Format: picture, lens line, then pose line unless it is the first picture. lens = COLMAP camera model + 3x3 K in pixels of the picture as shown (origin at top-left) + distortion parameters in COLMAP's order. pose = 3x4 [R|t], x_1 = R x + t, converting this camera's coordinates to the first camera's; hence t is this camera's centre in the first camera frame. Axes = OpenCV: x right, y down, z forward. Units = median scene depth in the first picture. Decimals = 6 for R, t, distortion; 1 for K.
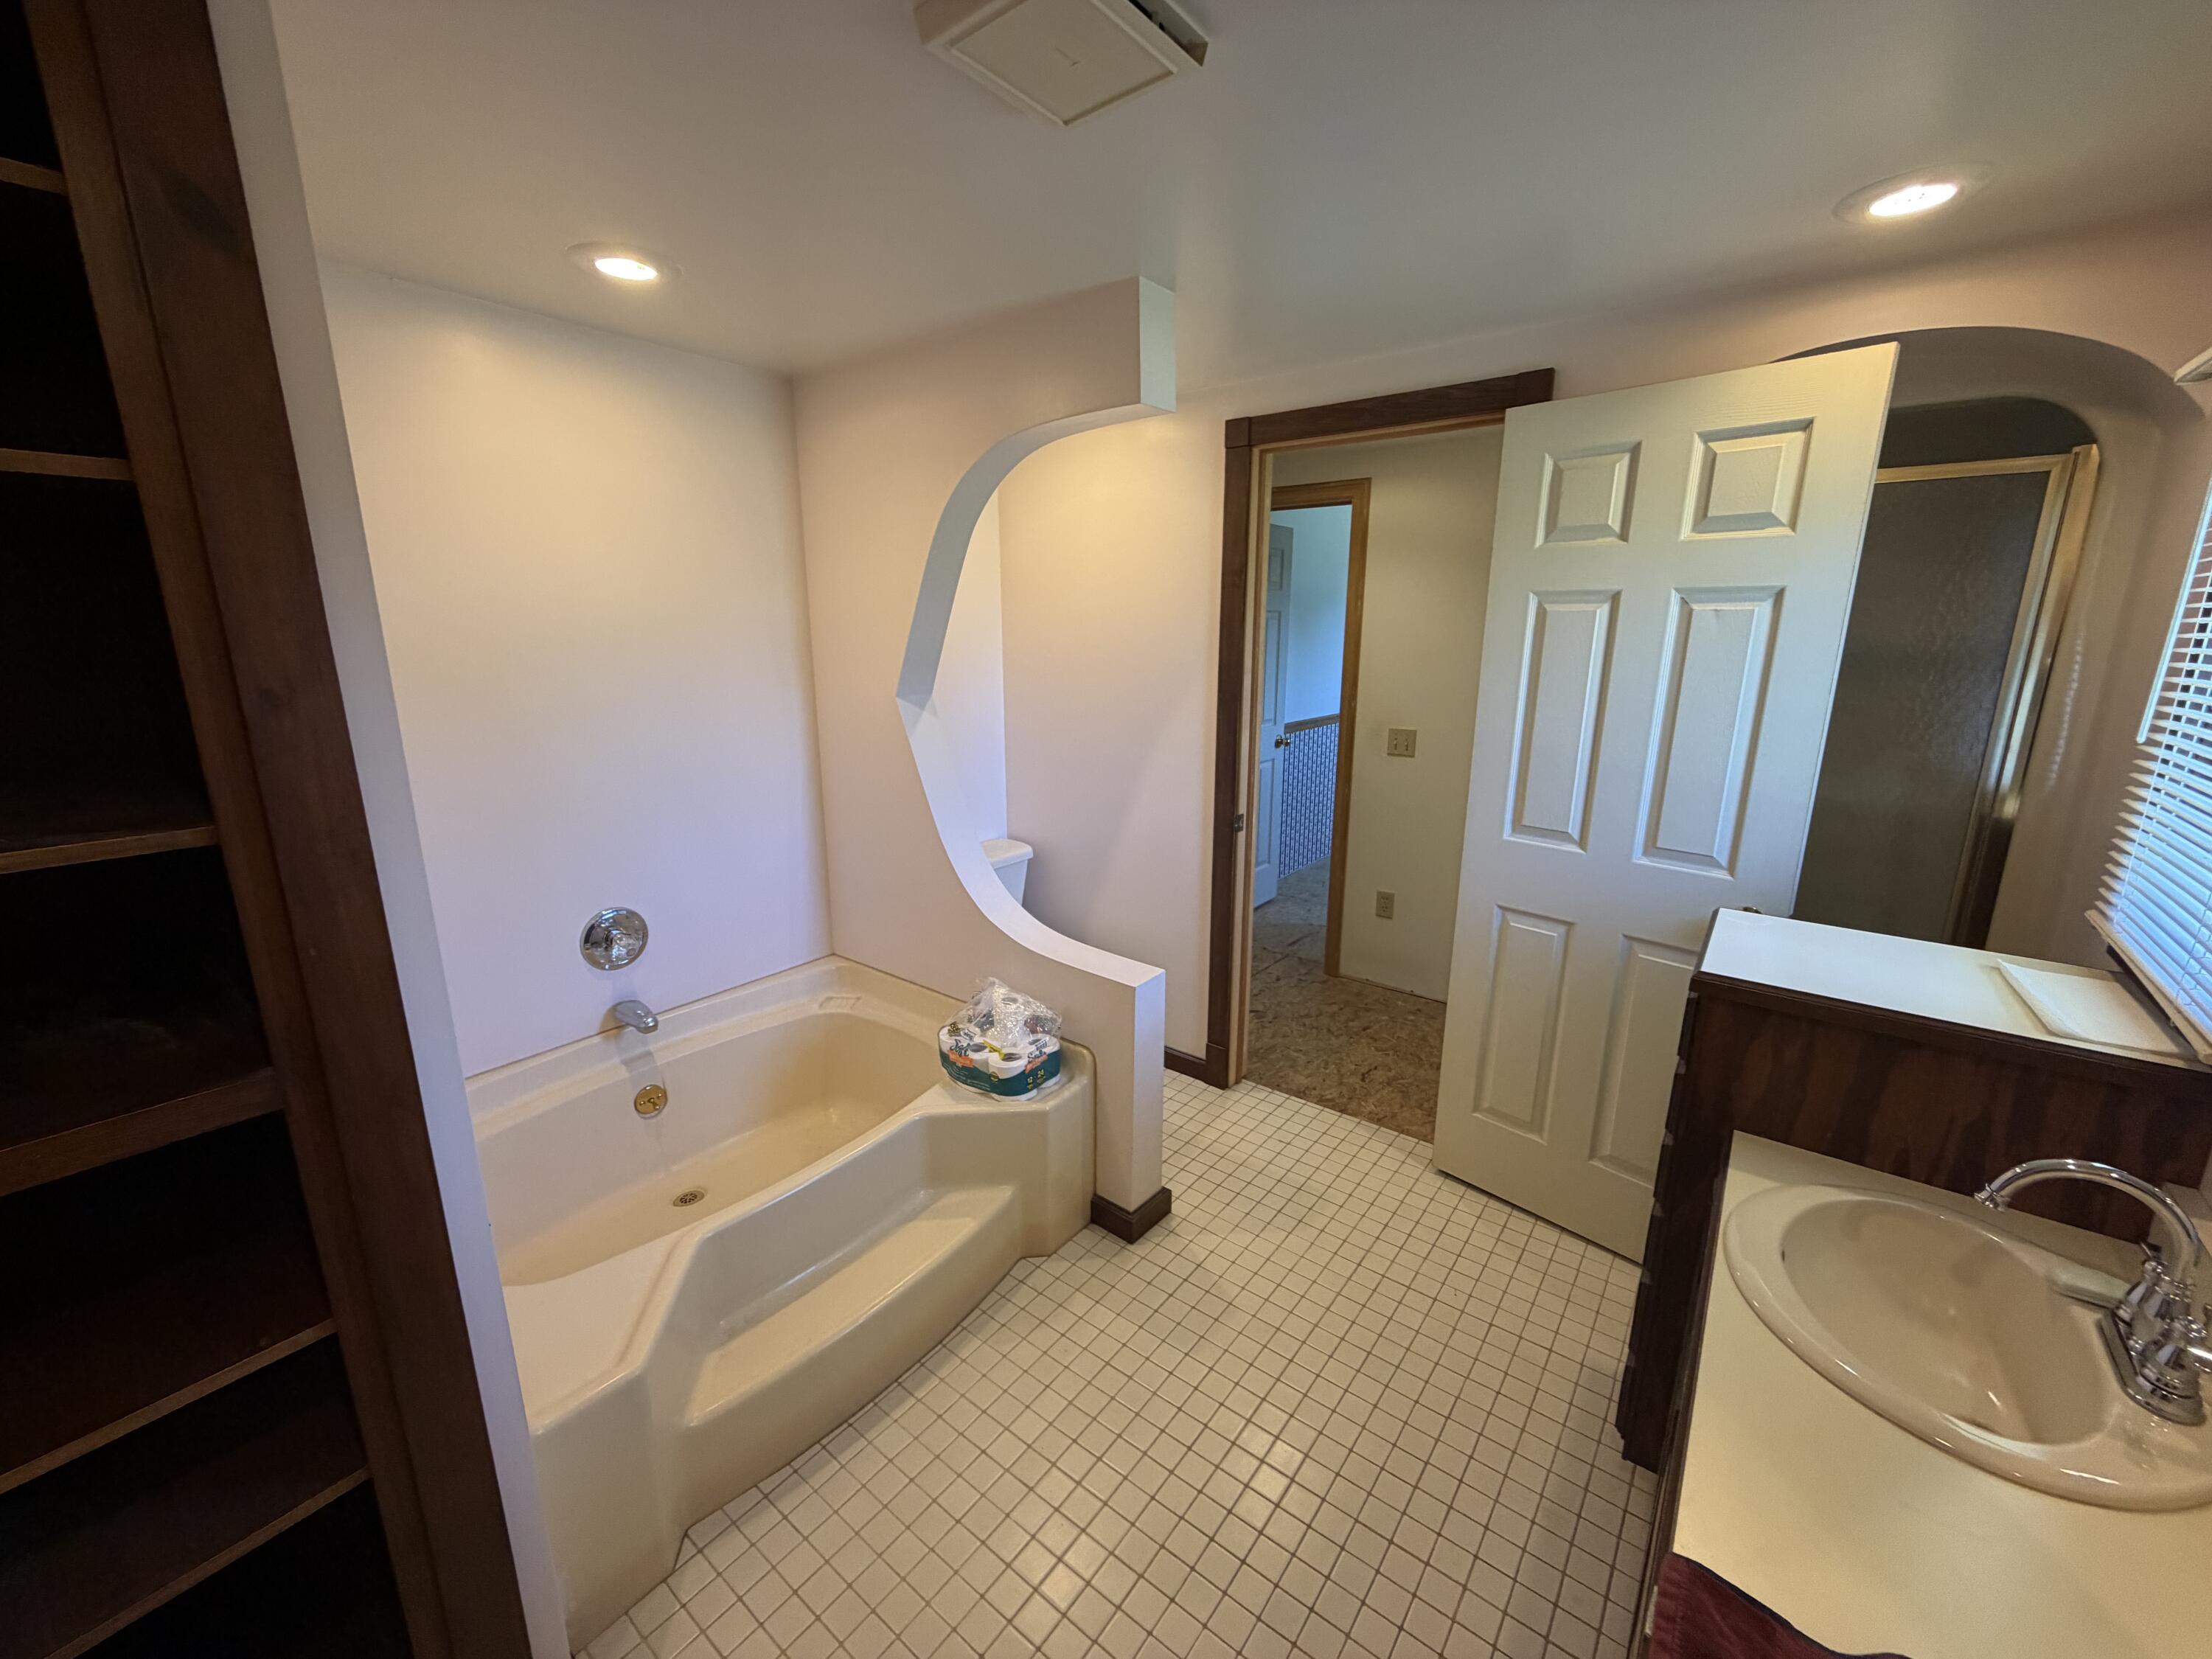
lens RADIAL K [[877.3, 0, 1102.5], [0, 877.3, 834.3], [0, 0, 1]] dist [0.000877, 0.000188]
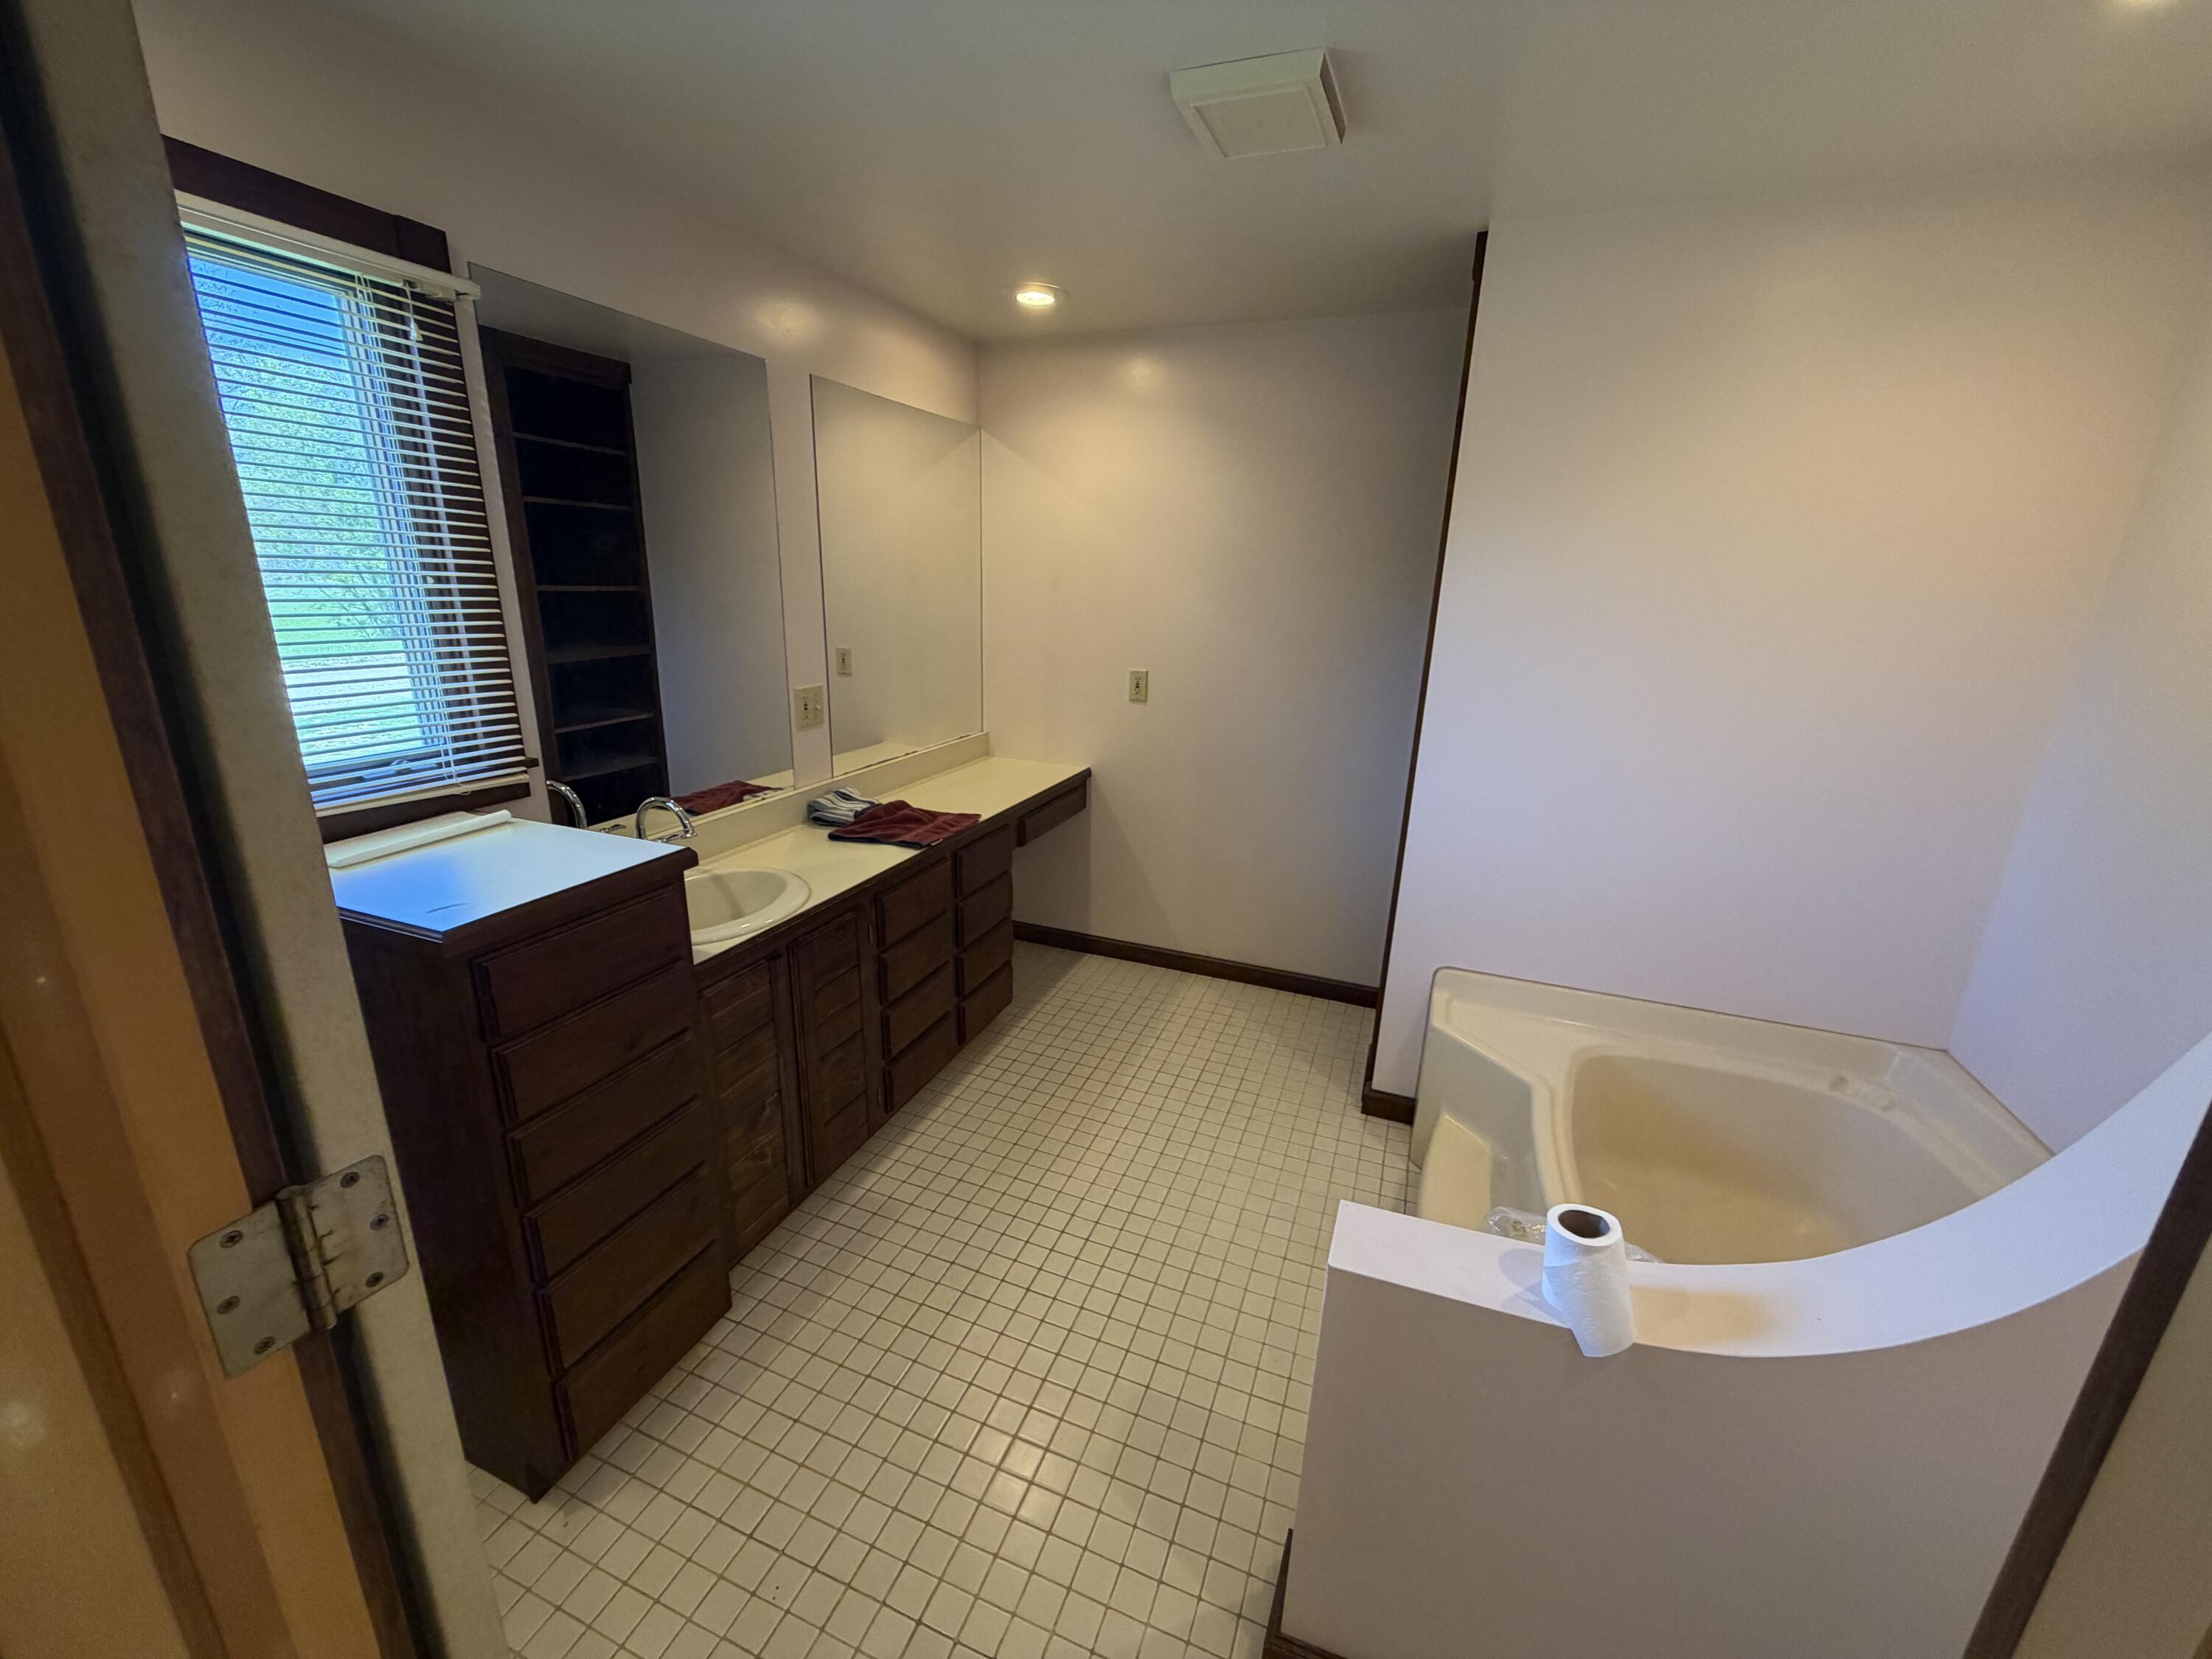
lens RADIAL K [[877.3, 0, 1106.5], [0, 877.3, 830.1], [0, 0, 1]] dist [0.000877, 0.000188]
pose [[-0.956071, 0.056258, -0.287685, 0.397664], [-0.095354, 0.868347, 0.486704, -0.345522], [0.277192, 0.492756, -0.824837, 1.607517]]
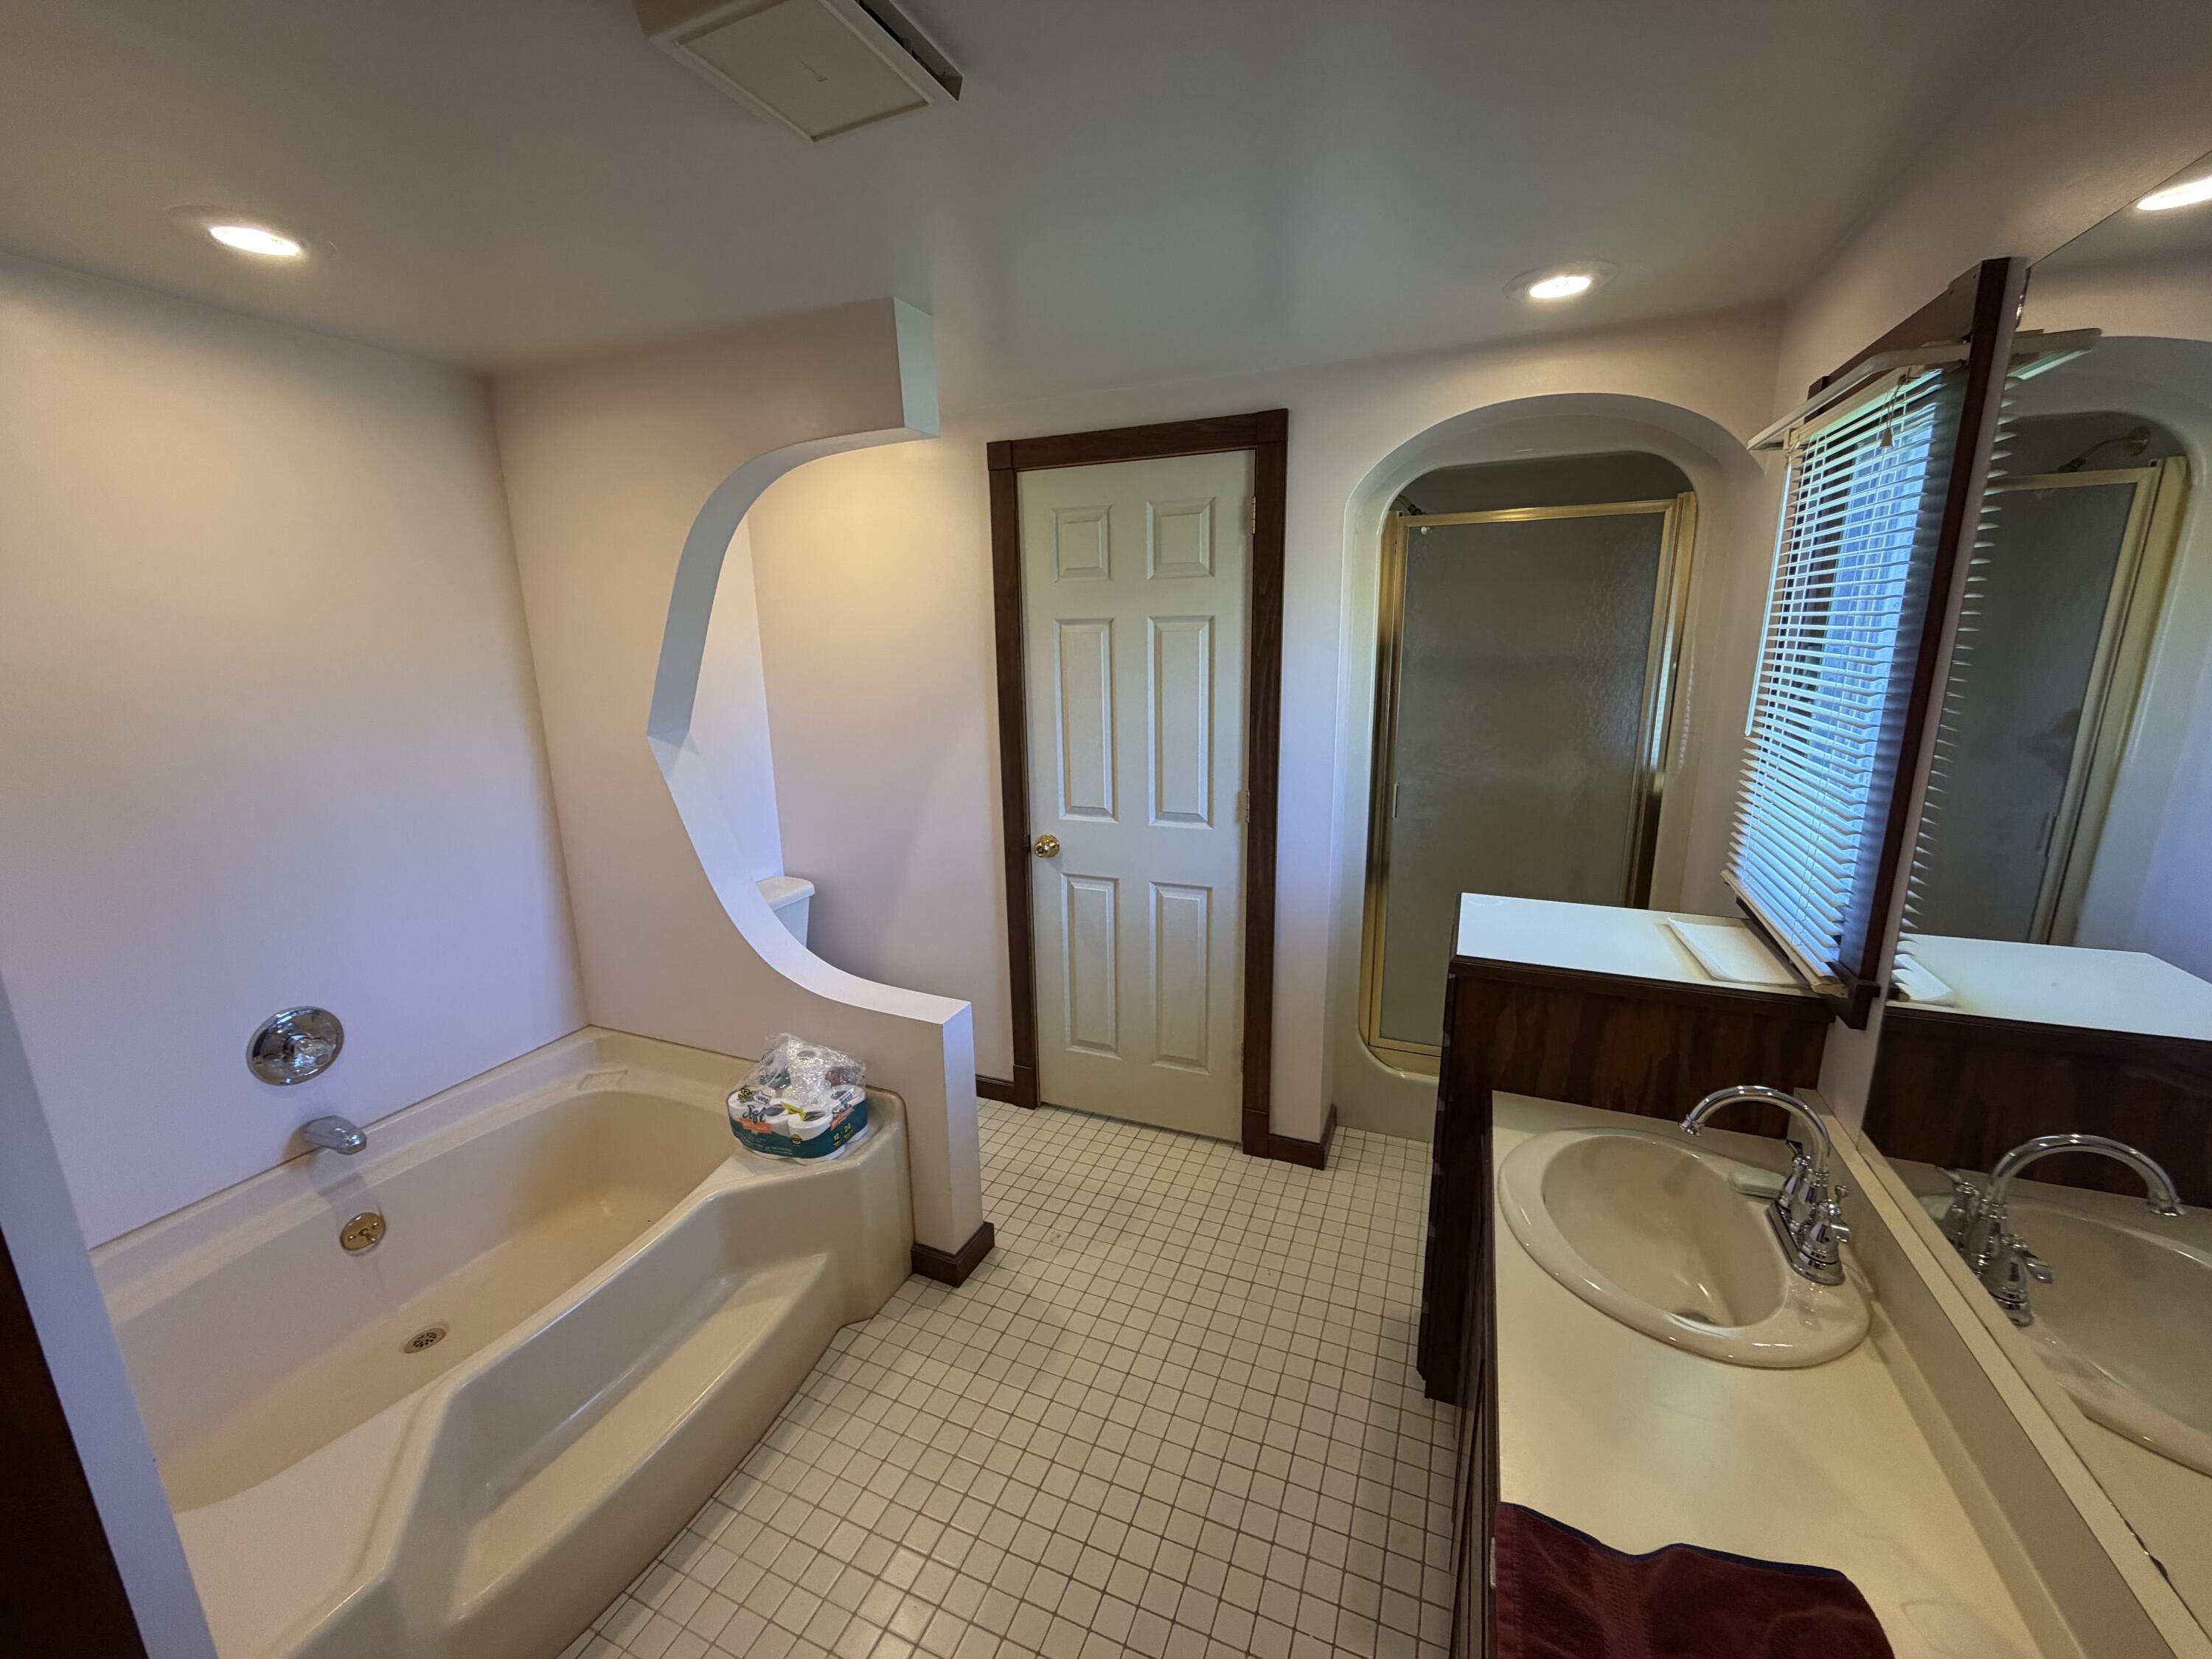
lens RADIAL K [[877.3, 0, 1100.8], [0, 877.3, 834.5], [0, 0, 1]] dist [0.000877, 0.000188]
pose [[0.965684, -0.075113, 0.248619, -0.023121], [0.077273, 0.997009, 0.001077, -0.027981], [-0.247957, 0.018171, 0.968601, 0.015336]]
